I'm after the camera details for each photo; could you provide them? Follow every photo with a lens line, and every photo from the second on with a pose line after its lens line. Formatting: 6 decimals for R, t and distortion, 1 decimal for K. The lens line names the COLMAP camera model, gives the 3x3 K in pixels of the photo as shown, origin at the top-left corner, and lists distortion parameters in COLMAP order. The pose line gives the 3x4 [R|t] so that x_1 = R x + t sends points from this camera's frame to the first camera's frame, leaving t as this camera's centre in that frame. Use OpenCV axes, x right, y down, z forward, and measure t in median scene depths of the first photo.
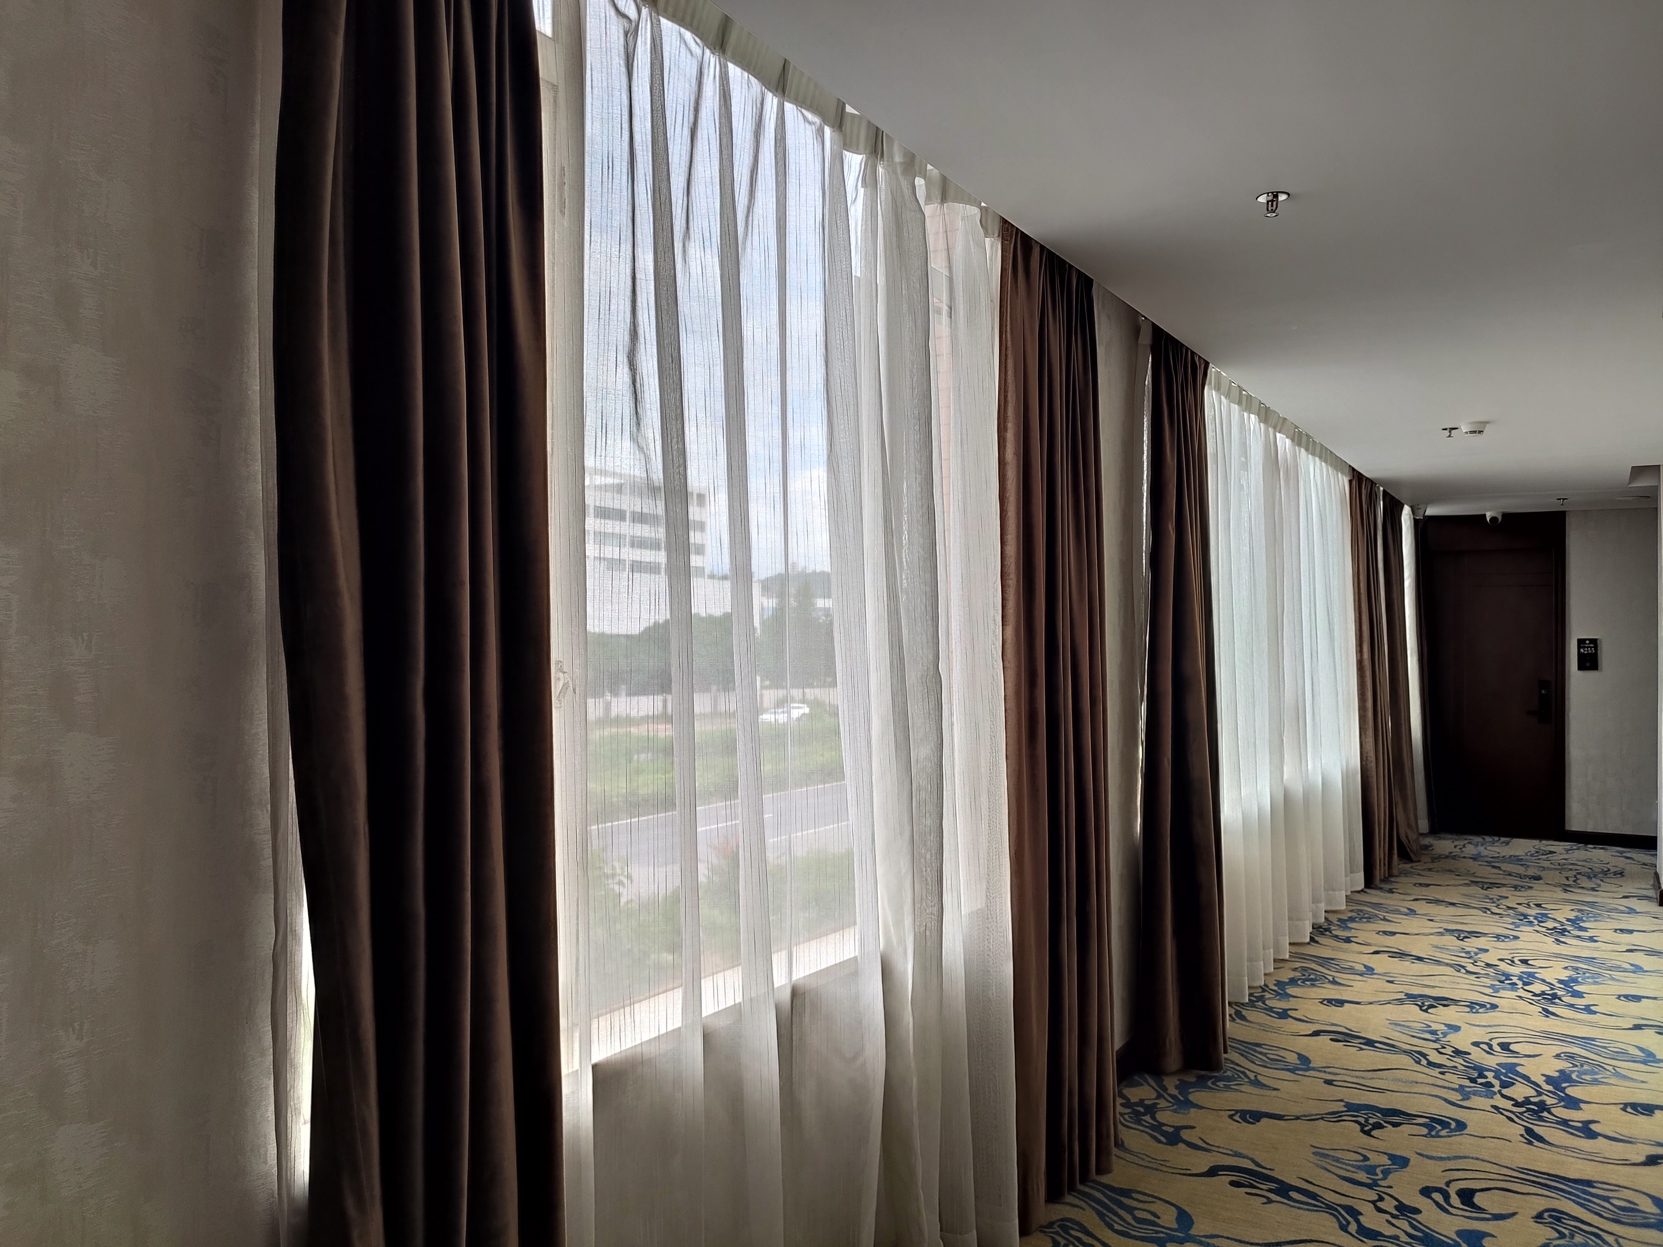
lens RADIAL K [[1254.2, 0, 815.7], [0, 1254.2, 641.7], [0, 0, 1]] dist [0.054664, -0.068287]
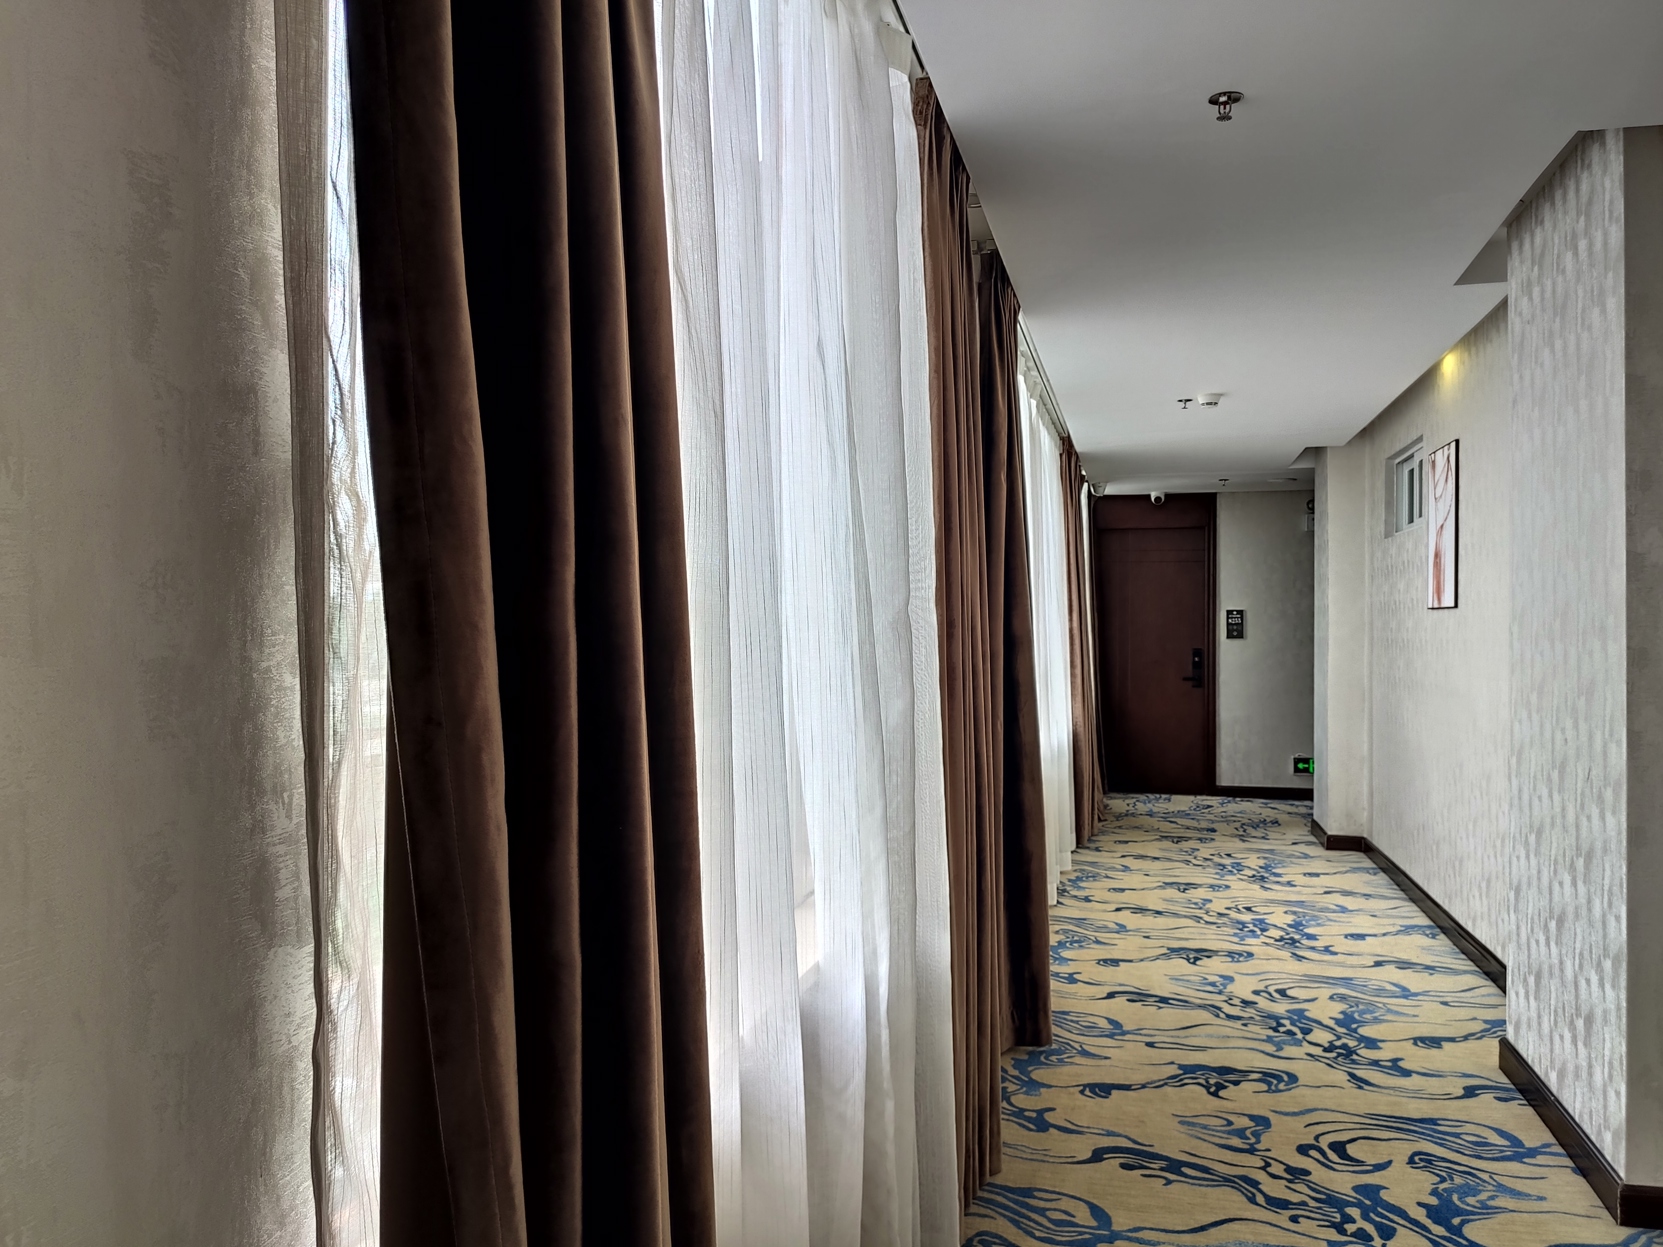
lens RADIAL K [[1254.2, 0, 800.5], [0, 1254.2, 639.5], [0, 0, 1]] dist [0.054664, -0.068287]
pose [[0.957991, -0.009336, 0.286646, -0.137245], [0.006535, 0.999921, 0.010728, 0.019982], [-0.286723, -0.008404, 0.957977, 0.140525]]
